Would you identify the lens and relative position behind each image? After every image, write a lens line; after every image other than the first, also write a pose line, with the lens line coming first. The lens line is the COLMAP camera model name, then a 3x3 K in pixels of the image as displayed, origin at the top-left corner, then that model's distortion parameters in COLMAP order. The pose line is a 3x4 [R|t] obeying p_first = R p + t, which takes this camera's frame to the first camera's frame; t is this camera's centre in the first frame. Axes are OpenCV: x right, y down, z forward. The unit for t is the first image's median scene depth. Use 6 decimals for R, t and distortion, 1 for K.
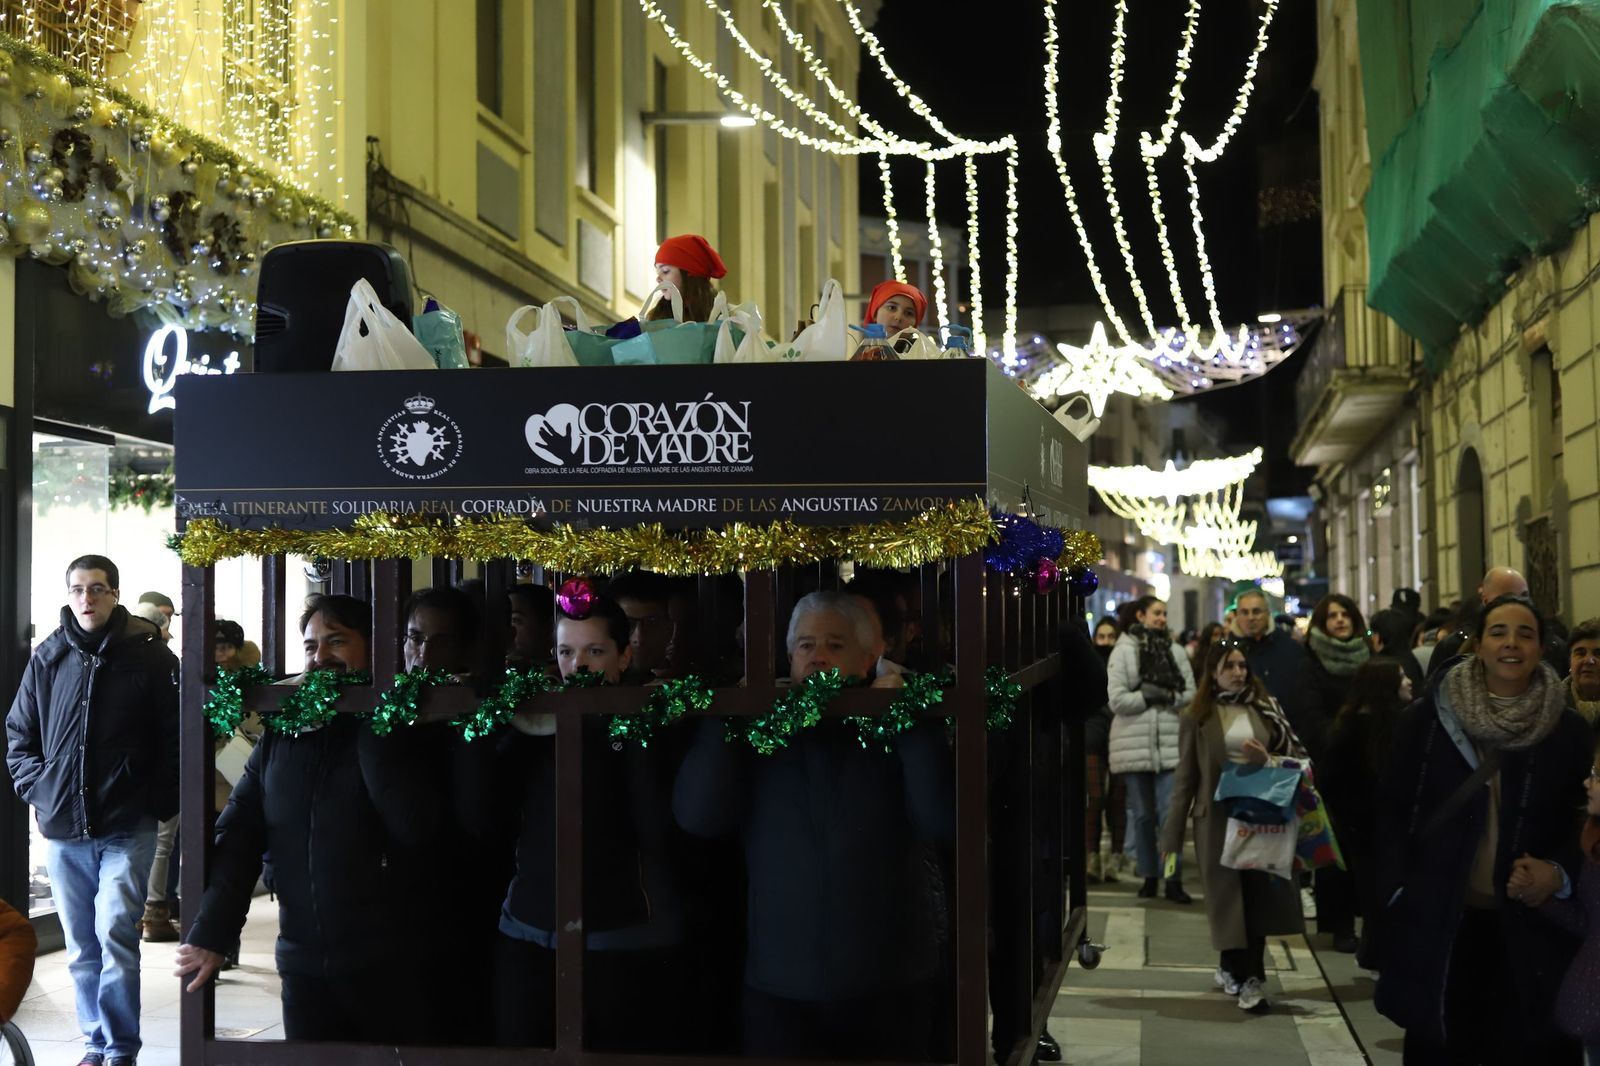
lens RADIAL K [[2285.5, 0, 809.6], [0, 2285.5, 544.6], [0, 0, 1]] dist [-0.020092, 0.000000]
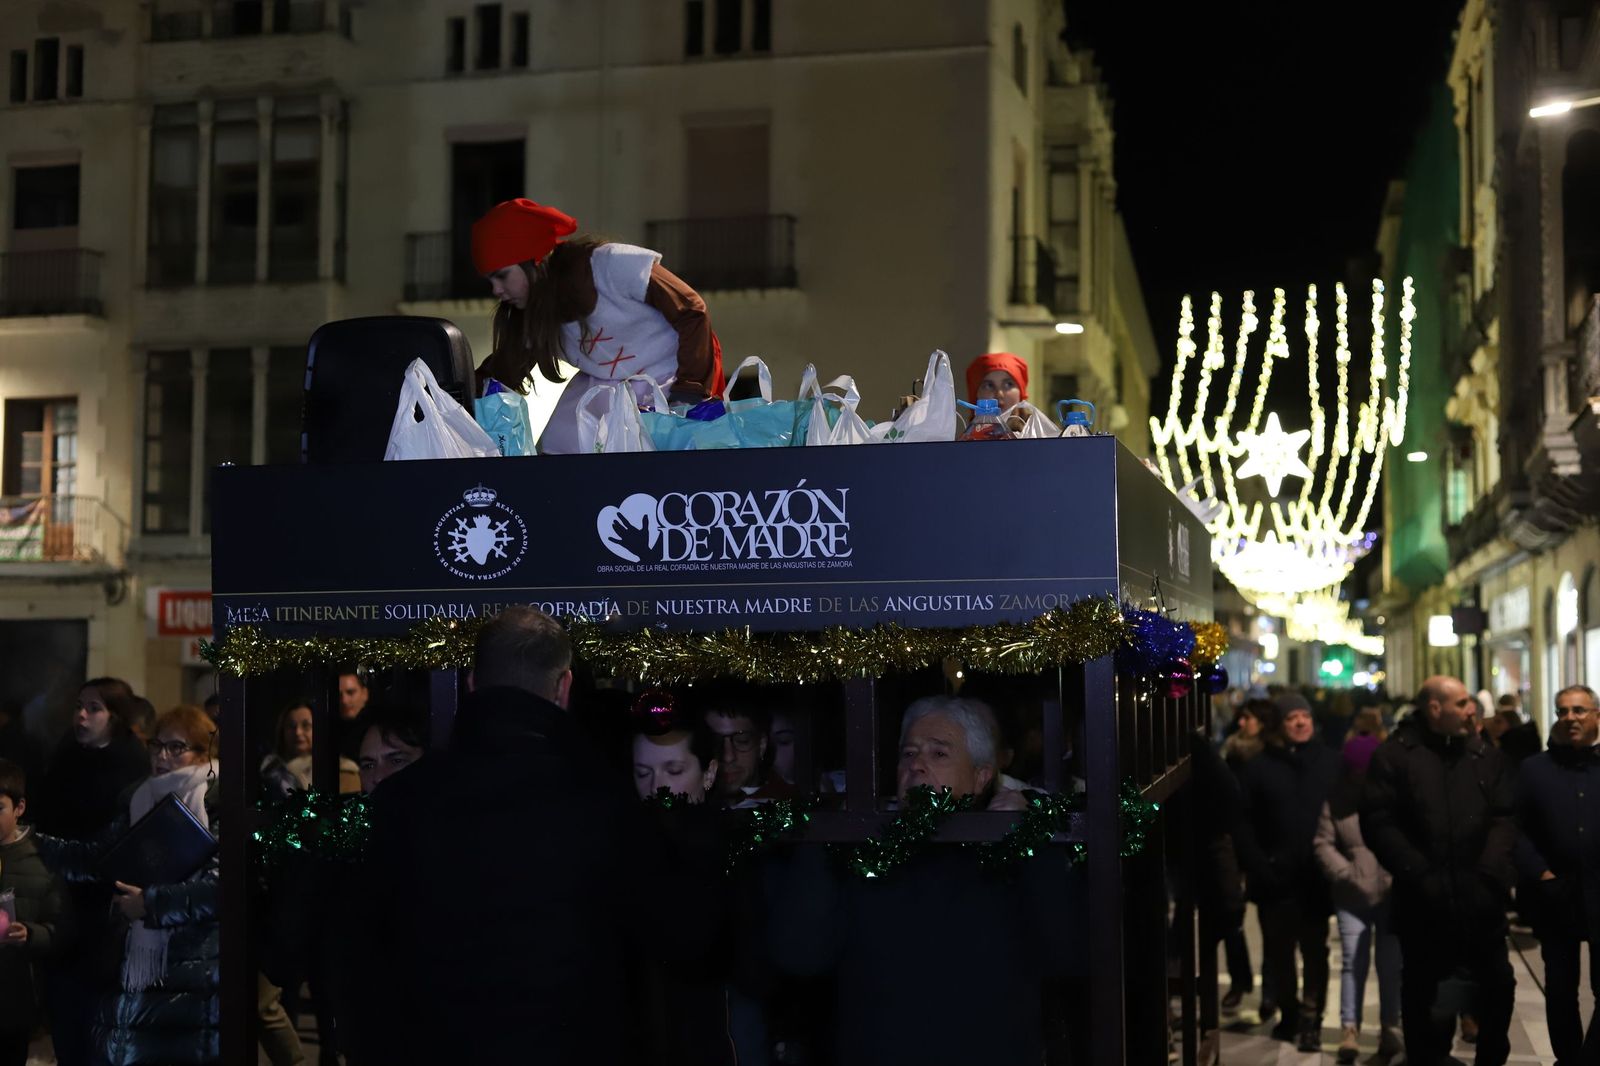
lens RADIAL K [[2285.5, 0, 795.5], [0, 2285.5, 530.3], [0, 0, 1]] dist [-0.020092, 0.000000]
pose [[0.999049, -0.013413, -0.041499, -0.009645], [0.011680, 0.999062, -0.041706, -0.009264], [0.042019, 0.041181, 0.998268, 0.109491]]
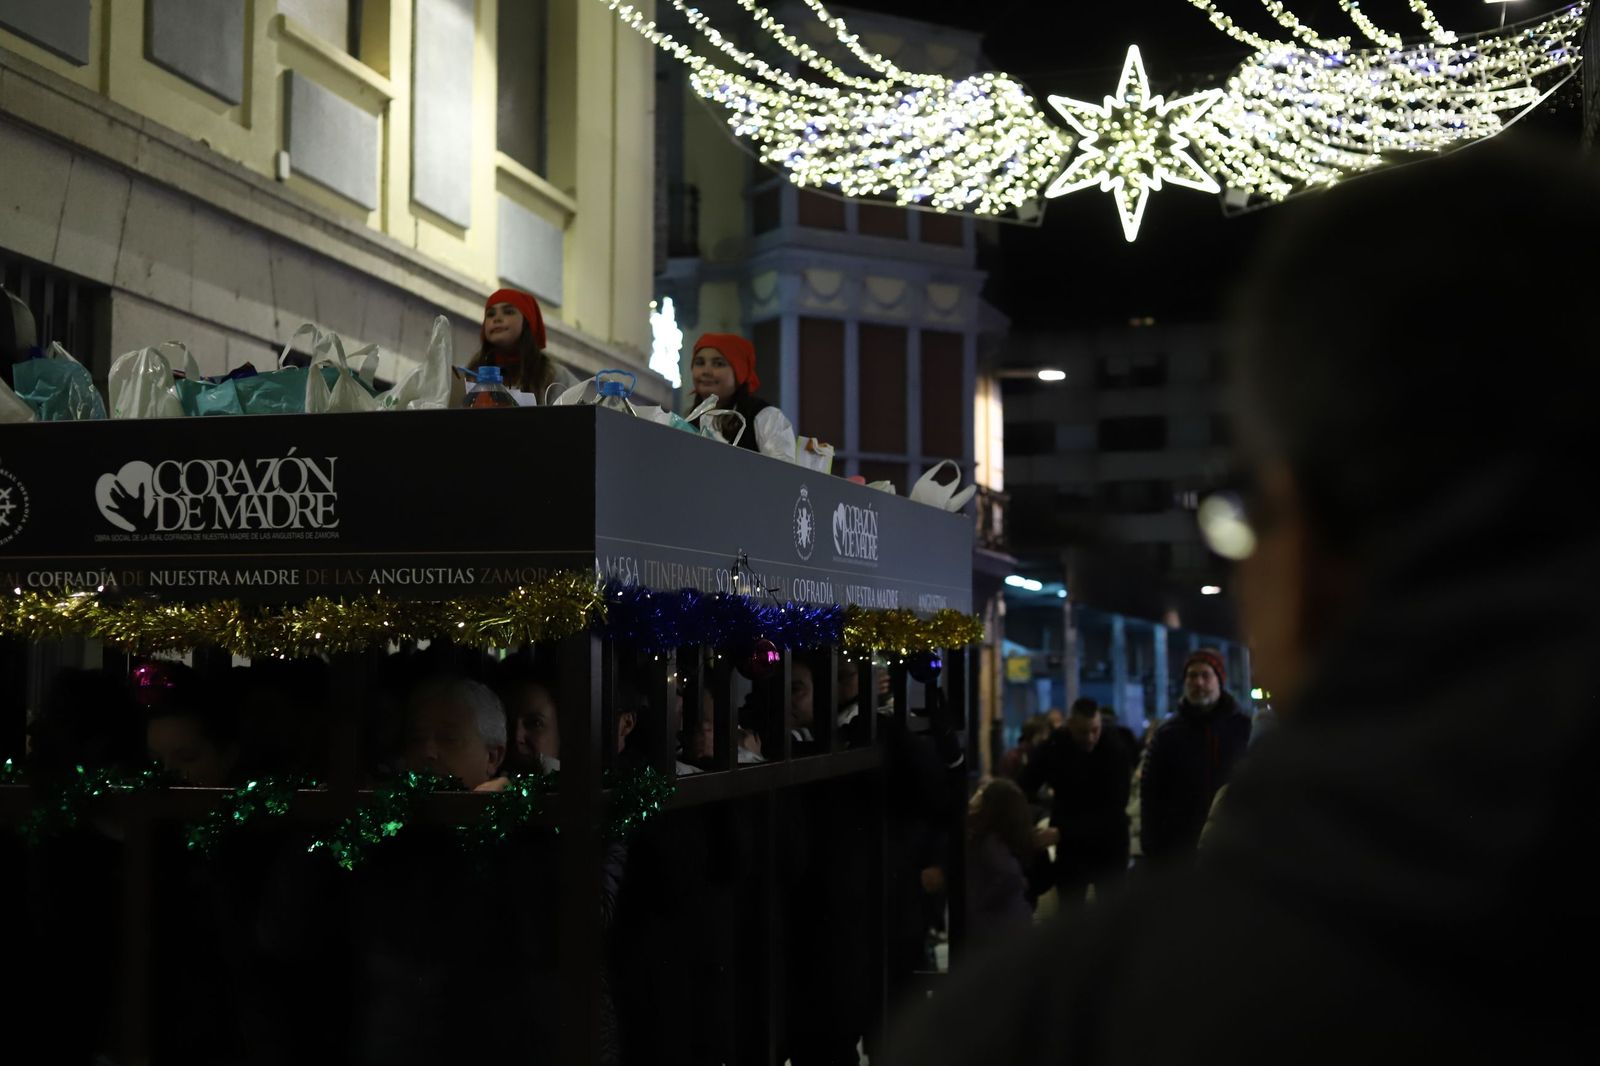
lens RADIAL K [[2285.5, 0, 755.9], [0, 2285.5, 537.1], [0, 0, 1]] dist [-0.020092, 0.000000]
pose [[0.995970, -0.004202, -0.089584, 0.206361], [0.001012, 0.999364, -0.035634, -0.001467], [0.089677, 0.035400, 0.995342, 0.156078]]
